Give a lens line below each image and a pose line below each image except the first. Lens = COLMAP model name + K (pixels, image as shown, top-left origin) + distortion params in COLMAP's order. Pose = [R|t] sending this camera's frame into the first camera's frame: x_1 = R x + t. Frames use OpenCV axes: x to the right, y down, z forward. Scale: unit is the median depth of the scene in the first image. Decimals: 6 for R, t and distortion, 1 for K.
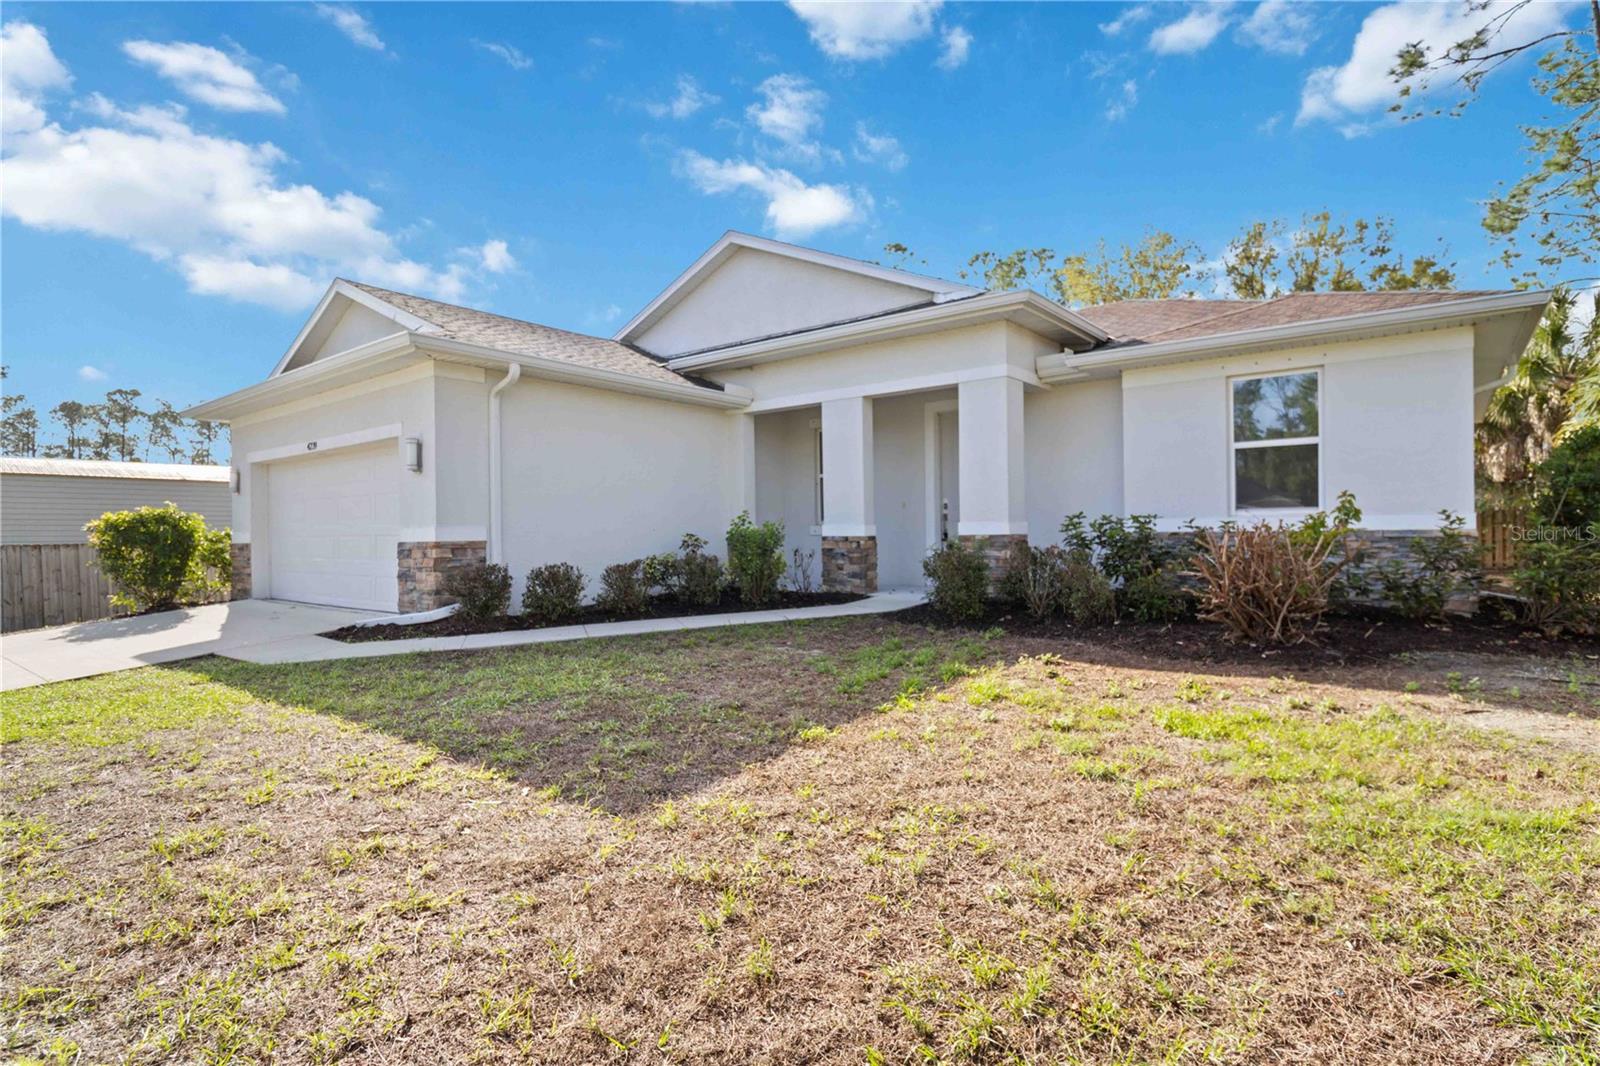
lens RADIAL K [[805.3, 0, 798.7], [0, 805.3, 533.2], [0, 0, 1]] dist [-0.002419, -0.000208]
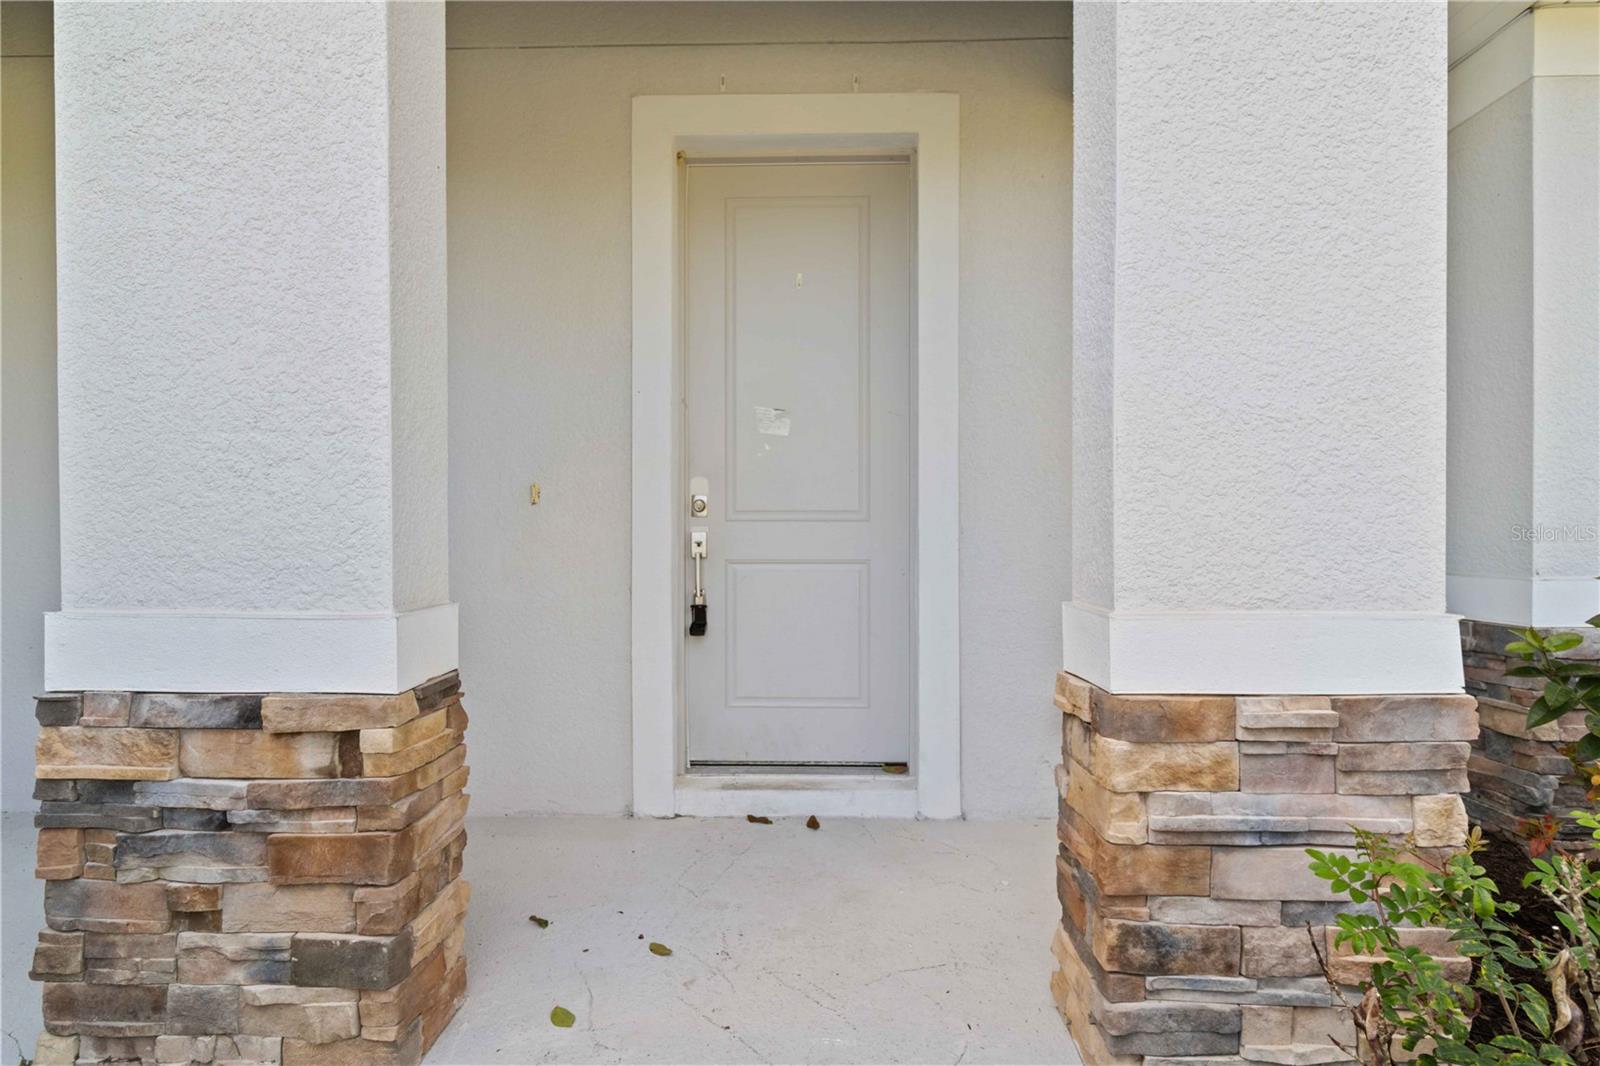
lens RADIAL K [[805.3, 0, 799.7], [0, 805.3, 538.2], [0, 0, 1]] dist [-0.002419, -0.000208]
pose [[0.797666, 0.011229, 0.602994, 0.050936], [-0.010314, 0.999934, -0.004976, -0.024194], [-0.603011, -0.002251, 0.797730, 0.825846]]
